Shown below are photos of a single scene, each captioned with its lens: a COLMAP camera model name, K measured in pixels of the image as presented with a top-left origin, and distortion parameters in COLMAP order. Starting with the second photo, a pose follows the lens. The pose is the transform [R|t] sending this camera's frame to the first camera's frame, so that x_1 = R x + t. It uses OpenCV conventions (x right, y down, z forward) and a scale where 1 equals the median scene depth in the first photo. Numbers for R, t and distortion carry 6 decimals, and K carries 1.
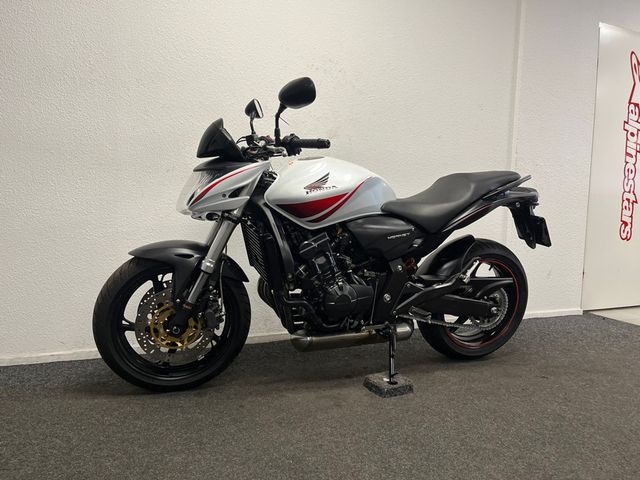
lens RADIAL K [[485.3, 0, 319.7], [0, 485.3, 239.1], [0, 0, 1]] dist [0.056626, -0.072613]
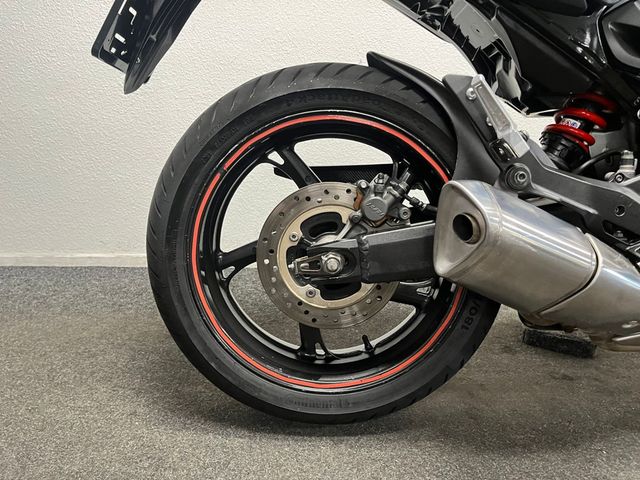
lens RADIAL K [[485.3, 0, 323.1], [0, 485.3, 236.4], [0, 0, 1]] dist [0.056626, -0.072613]
pose [[0.935528, 0.076290, -0.344916, 0.046458], [-0.019419, 0.986031, 0.165424, 0.079536], [0.352718, -0.148061, 0.923942, 0.470643]]
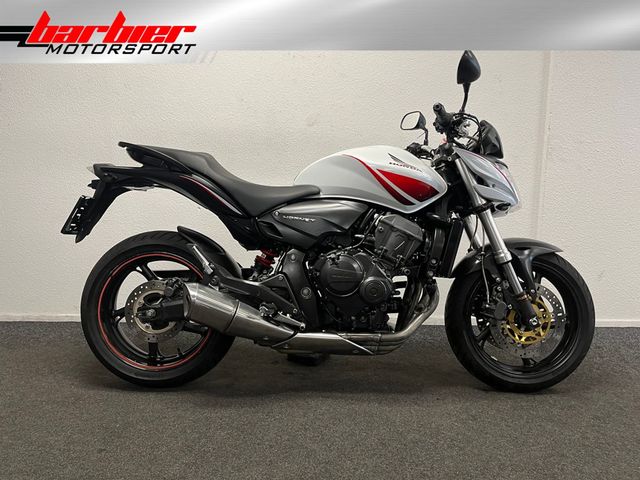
lens RADIAL K [[485.3, 0, 317.1], [0, 485.3, 241.3], [0, 0, 1]] dist [0.056626, -0.072613]
pose [[0.929667, 0.031896, -0.367017, 0.523208], [-0.019386, 0.999100, 0.037723, -0.011723], [0.367890, -0.027955, 0.929449, 0.094770]]
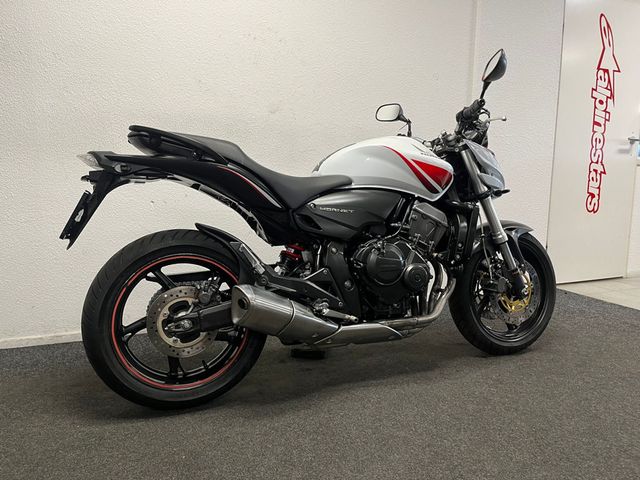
lens RADIAL K [[485.3, 0, 323.0], [0, 485.3, 241.1], [0, 0, 1]] dist [0.056626, -0.072613]
pose [[0.999844, -0.017638, 0.000520, 0.148873], [0.017574, 0.997990, 0.060887, -0.016456], [-0.001593, -0.060869, 0.998145, 0.041539]]
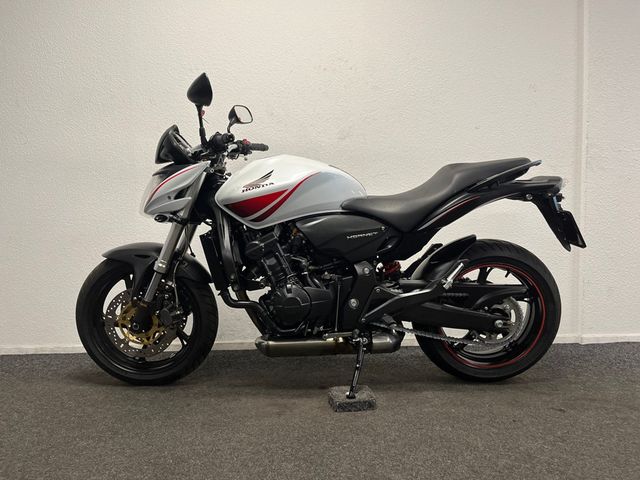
lens RADIAL K [[485.3, 0, 319.2], [0, 485.3, 241.4], [0, 0, 1]] dist [0.056626, -0.072613]
pose [[0.939281, -0.016536, -0.342751, 0.390455], [0.005013, 0.999393, -0.034479, 0.034956], [0.343113, 0.030667, 0.938793, 0.115334]]
